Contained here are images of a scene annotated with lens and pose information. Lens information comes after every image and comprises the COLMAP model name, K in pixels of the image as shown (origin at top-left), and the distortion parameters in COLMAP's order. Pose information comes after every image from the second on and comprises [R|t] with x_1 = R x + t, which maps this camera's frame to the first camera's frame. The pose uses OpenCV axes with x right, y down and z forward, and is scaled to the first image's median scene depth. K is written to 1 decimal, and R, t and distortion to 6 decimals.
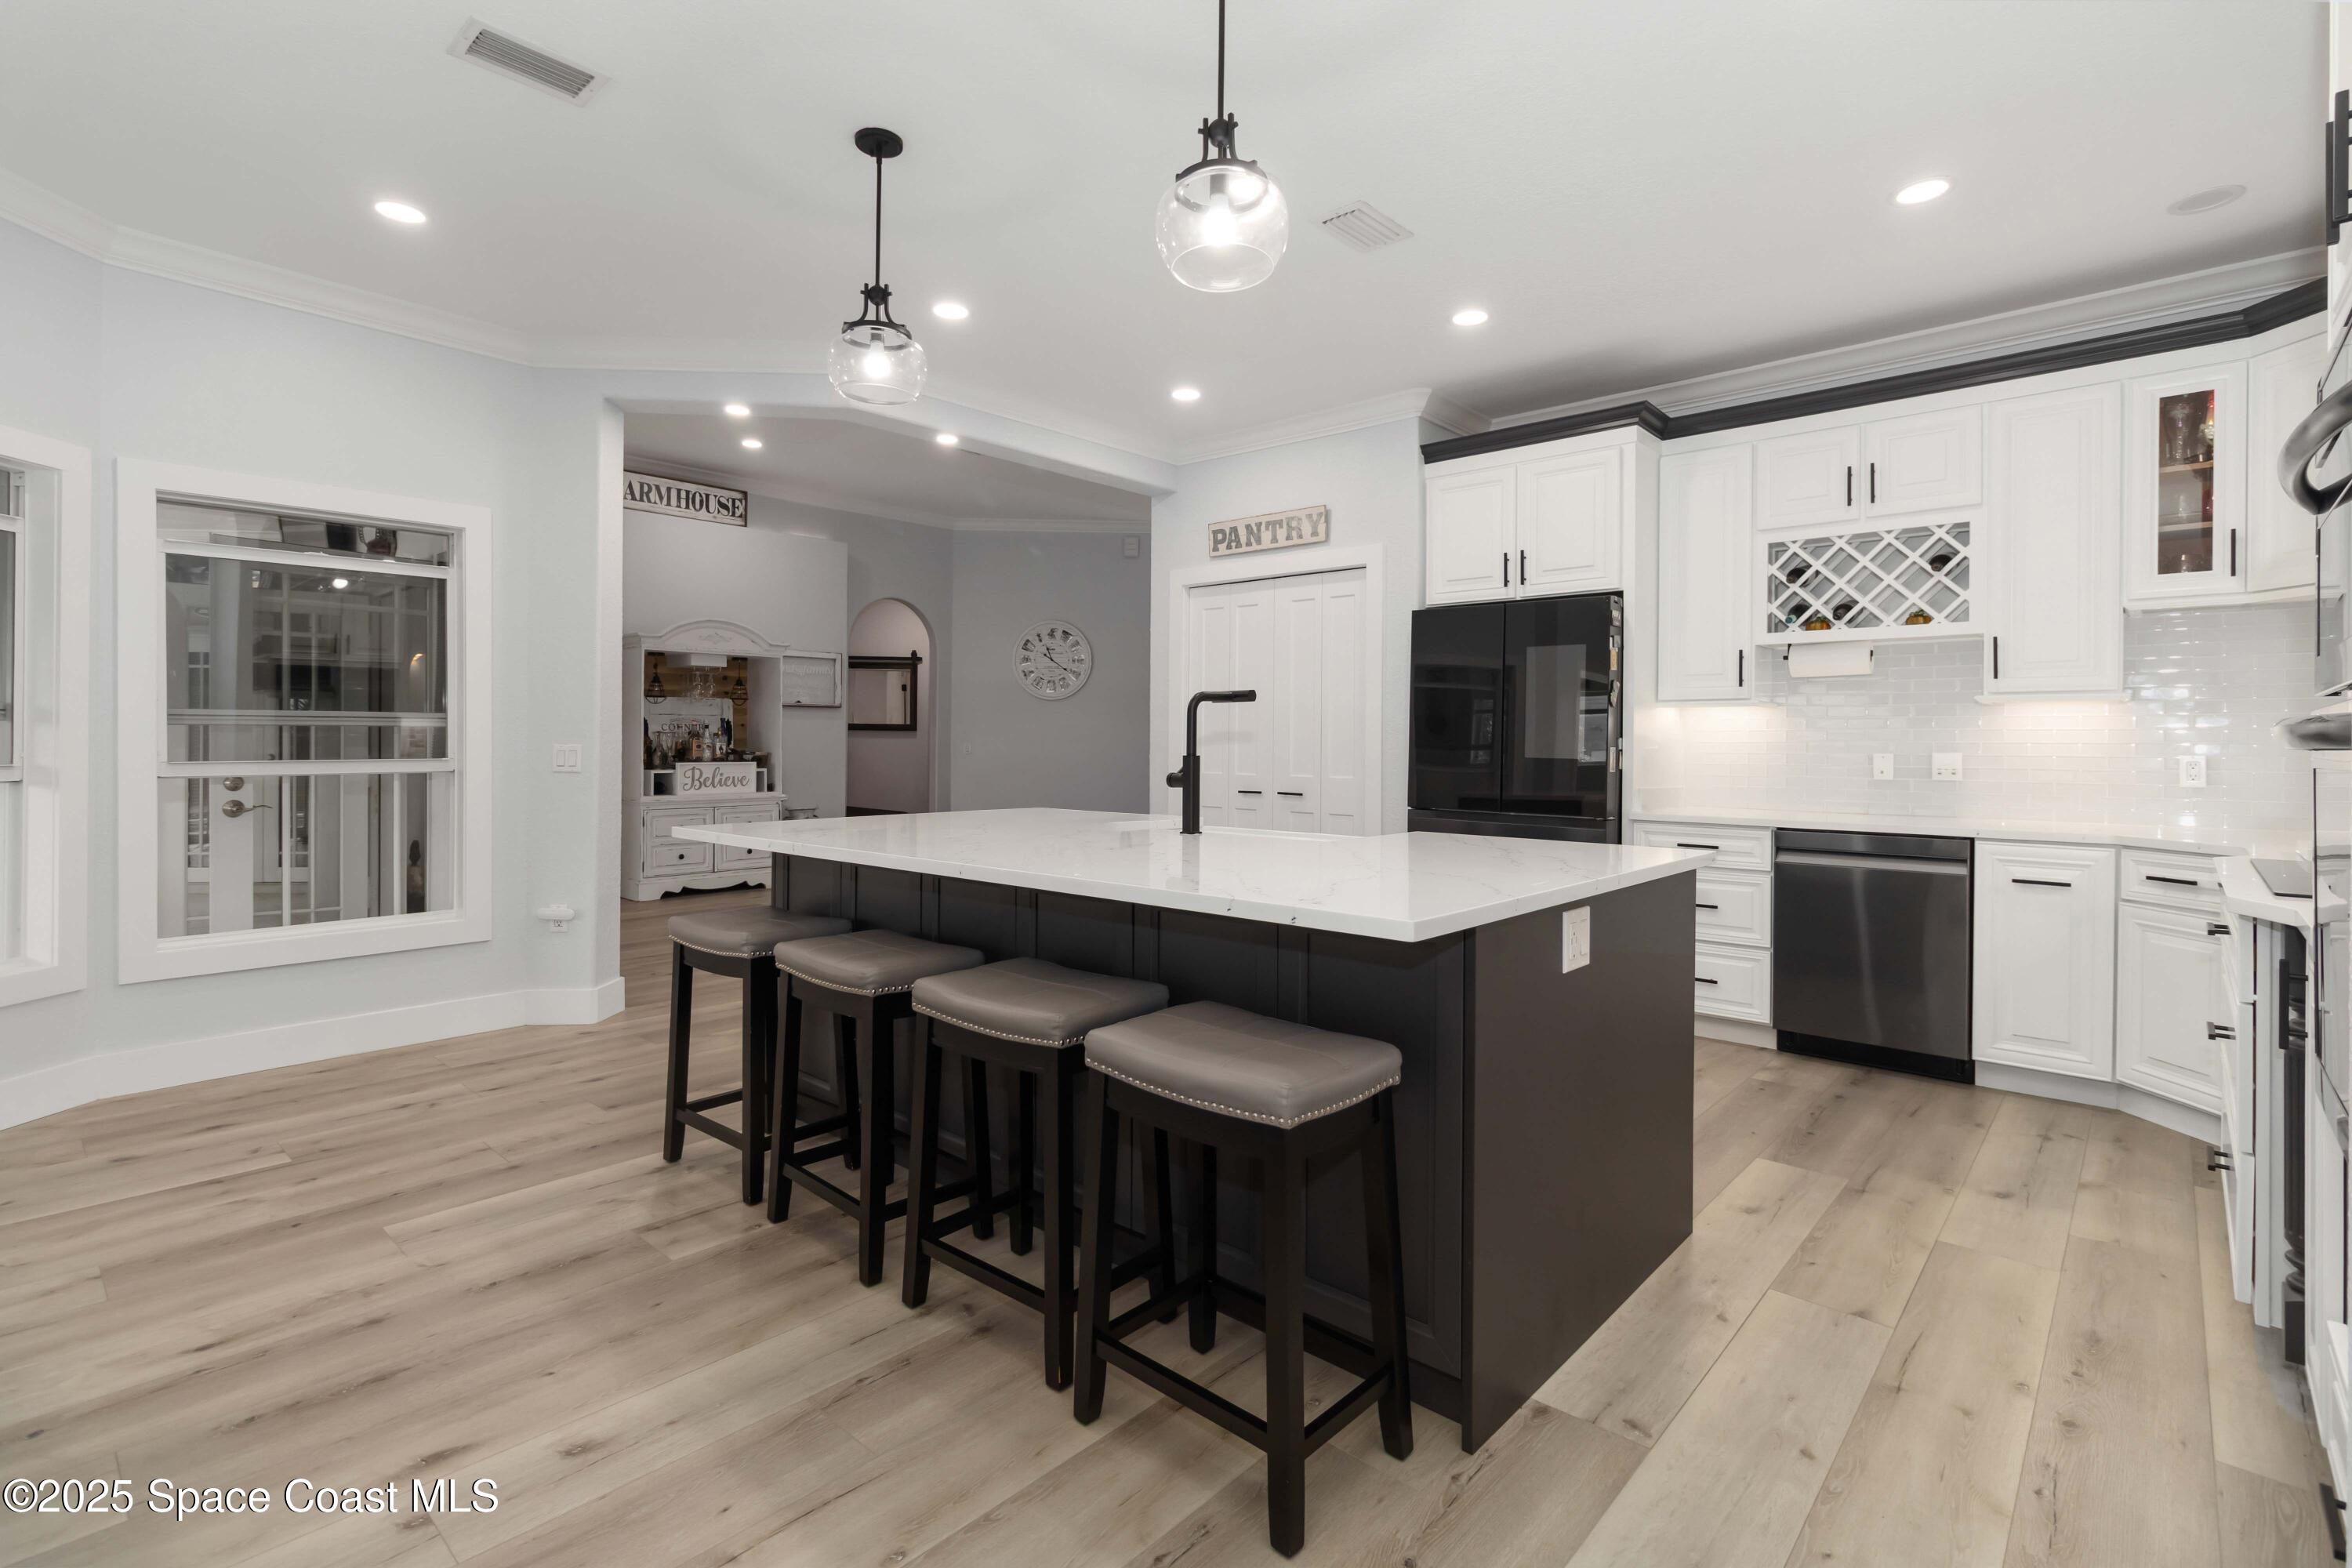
lens RADIAL K [[1086.7, 0, 1184.7], [0, 1086.7, 745.3], [0, 0, 1]] dist [0.000917, -0.000149]
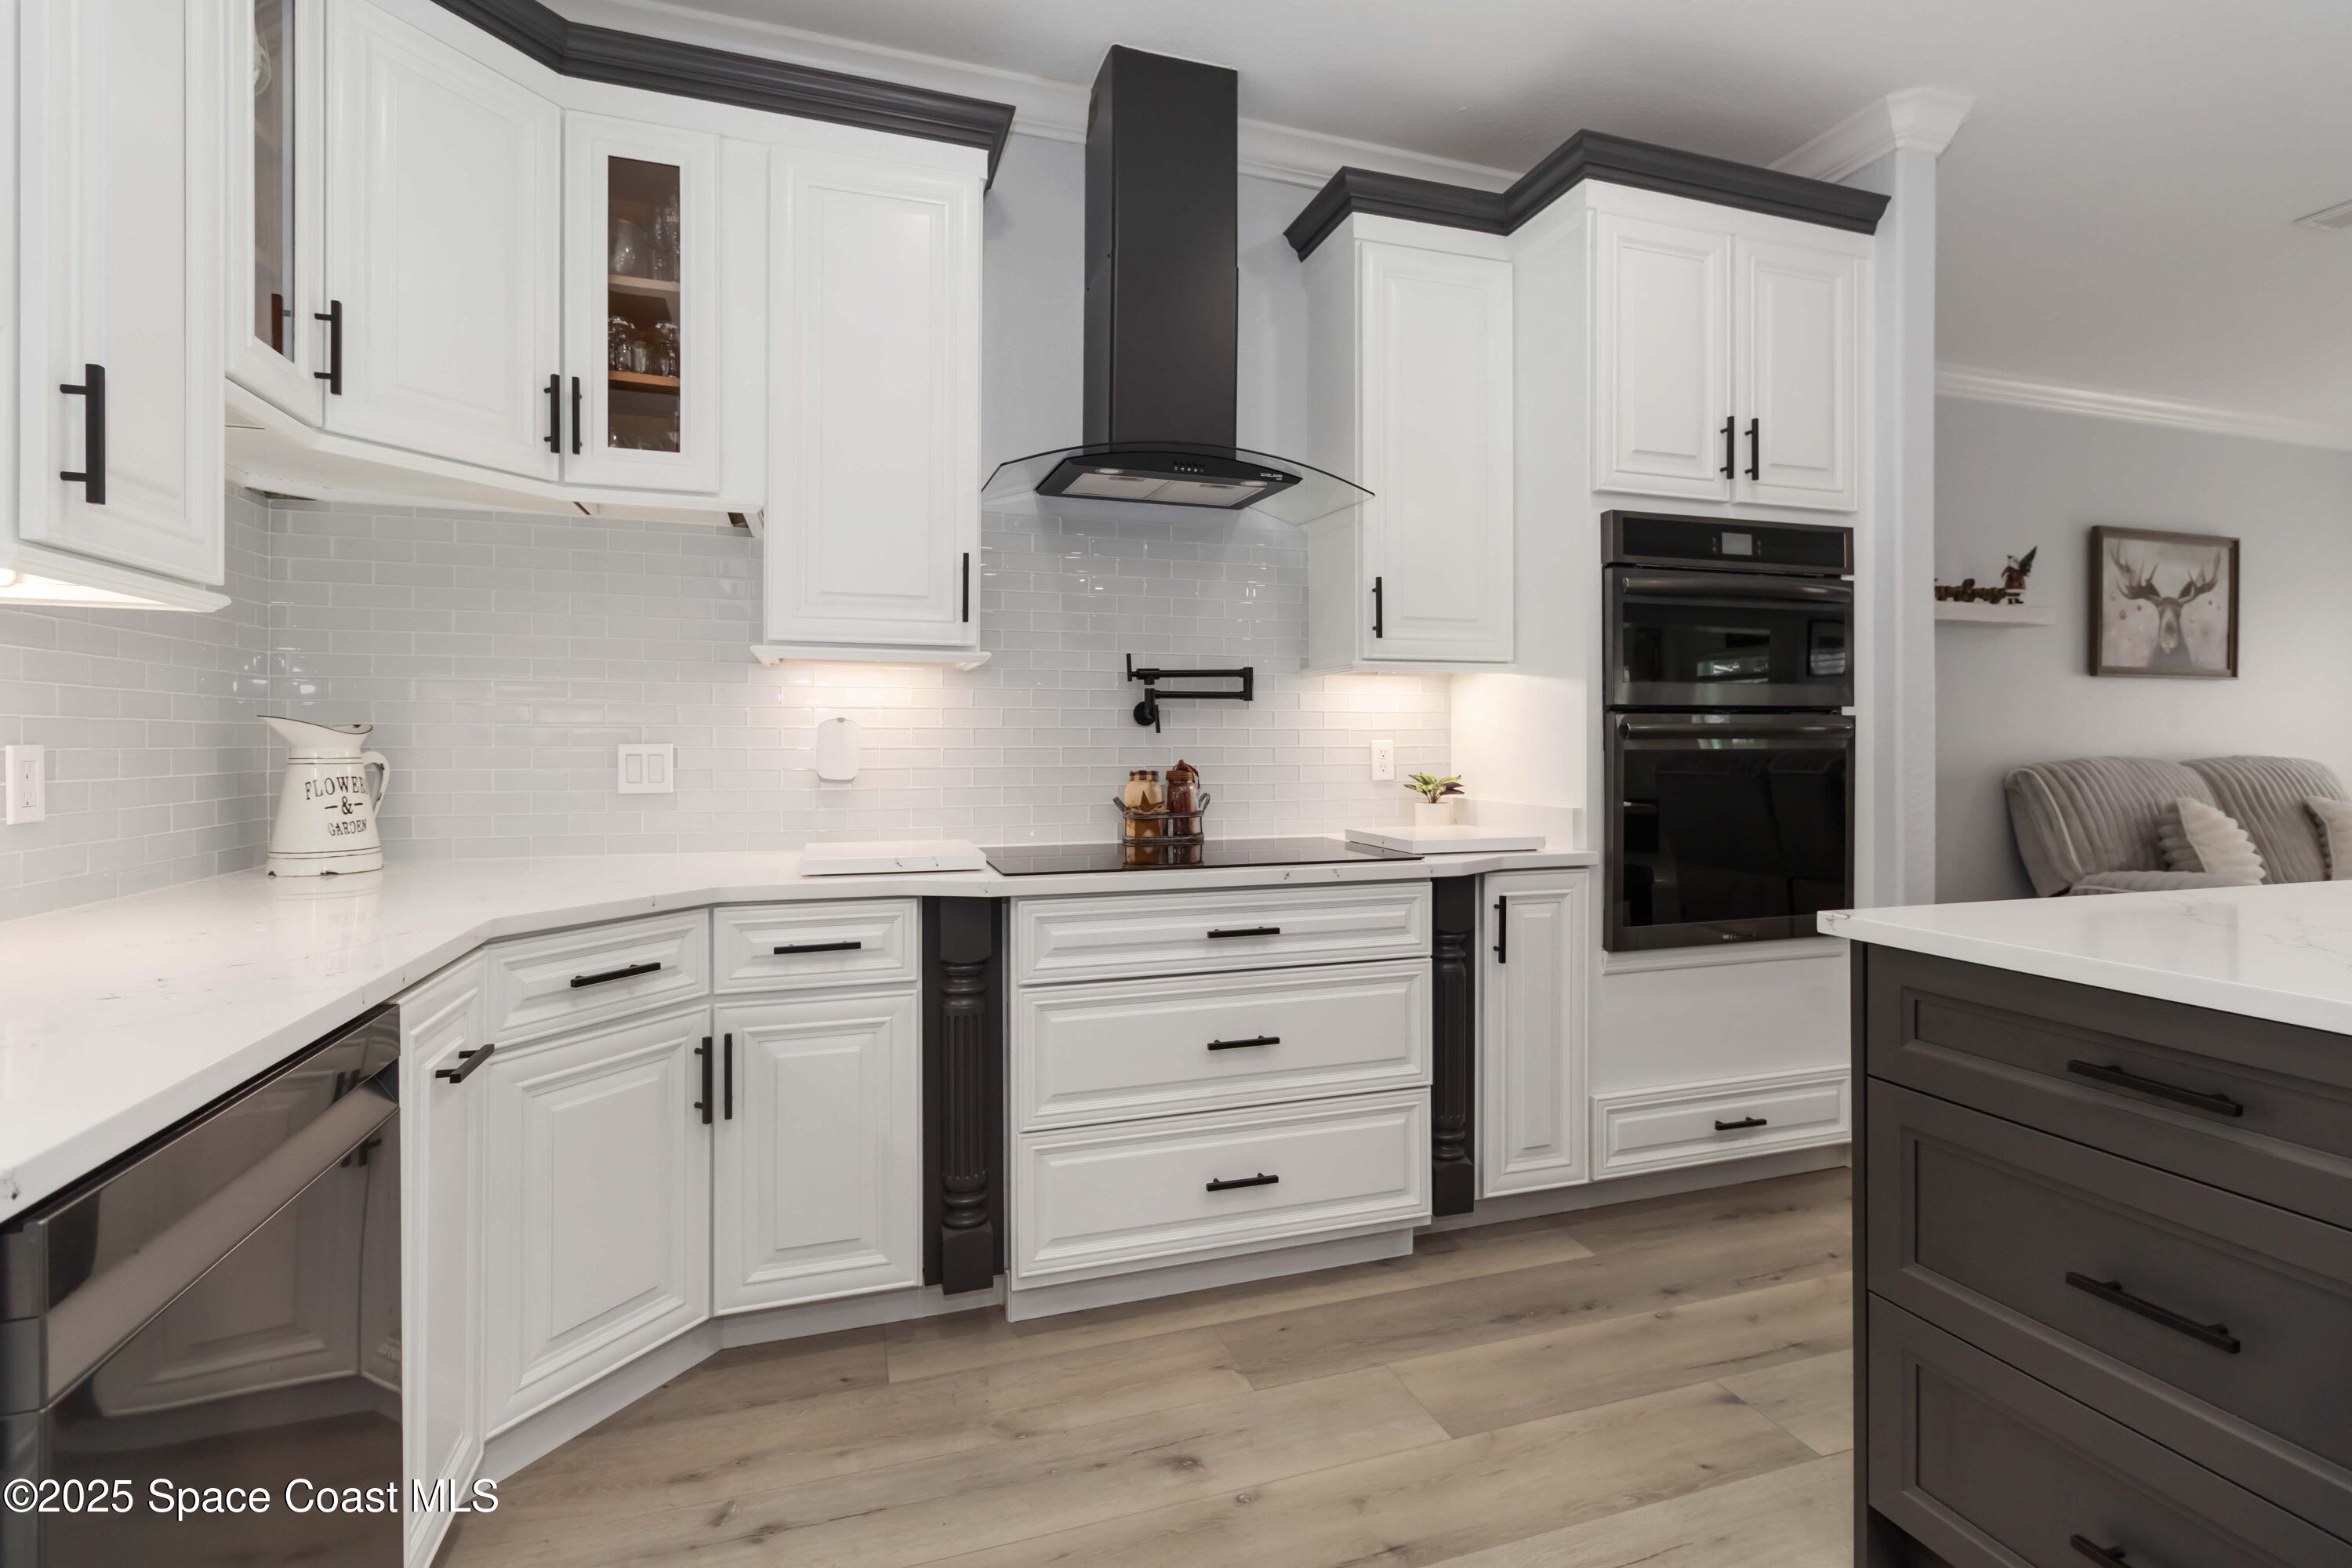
lens RADIAL K [[1089.4, 0, 1187.0], [0, 1089.4, 733.8], [0, 0, 1]] dist [0.001848, -0.000549]
pose [[-0.867127, -0.001560, 0.498084, 0.285244], [-0.004910, 0.999973, -0.005417, 0.003836], [-0.498063, -0.007143, -0.867112, 0.983588]]
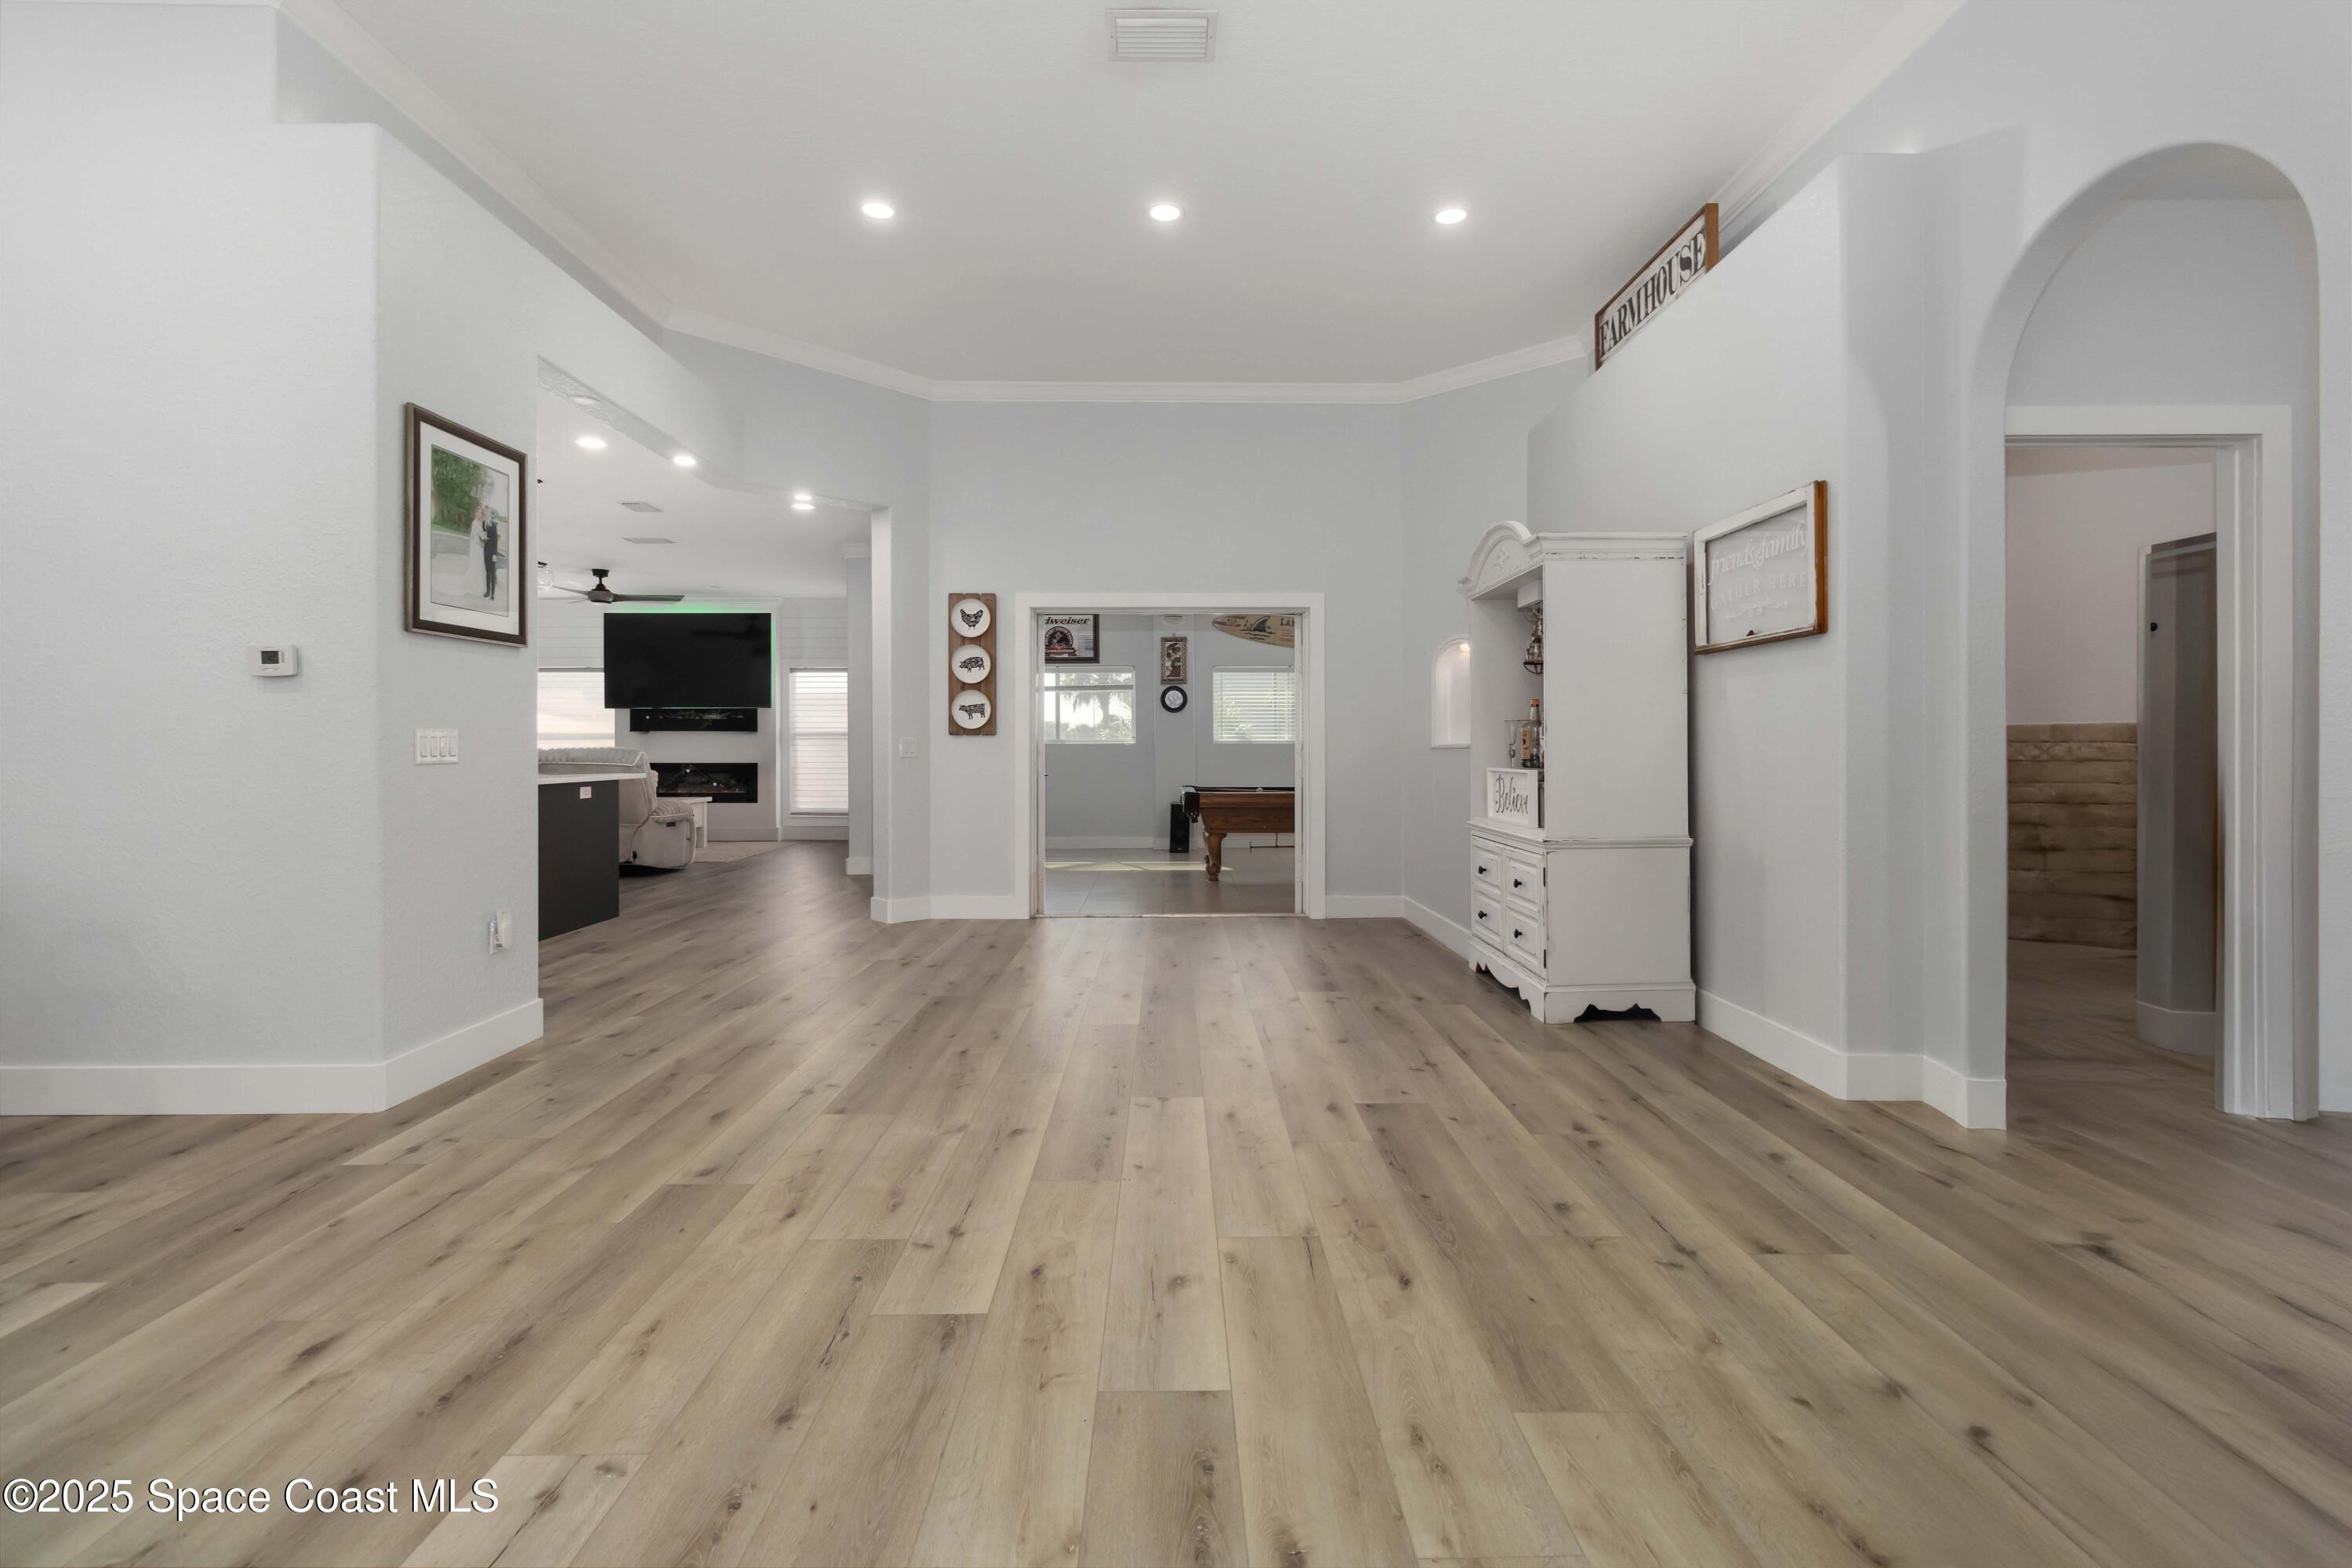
lens RADIAL K [[1086.7, 0, 1184.7], [0, 1086.7, 745.3], [0, 0, 1]] dist [0.000917, -0.000149]
pose [[-0.738408, -0.004937, -0.674336, 0.170165], [-0.005503, 0.999984, -0.001295, 0.009021], [0.674332, 0.002755, -0.738423, 2.439895]]
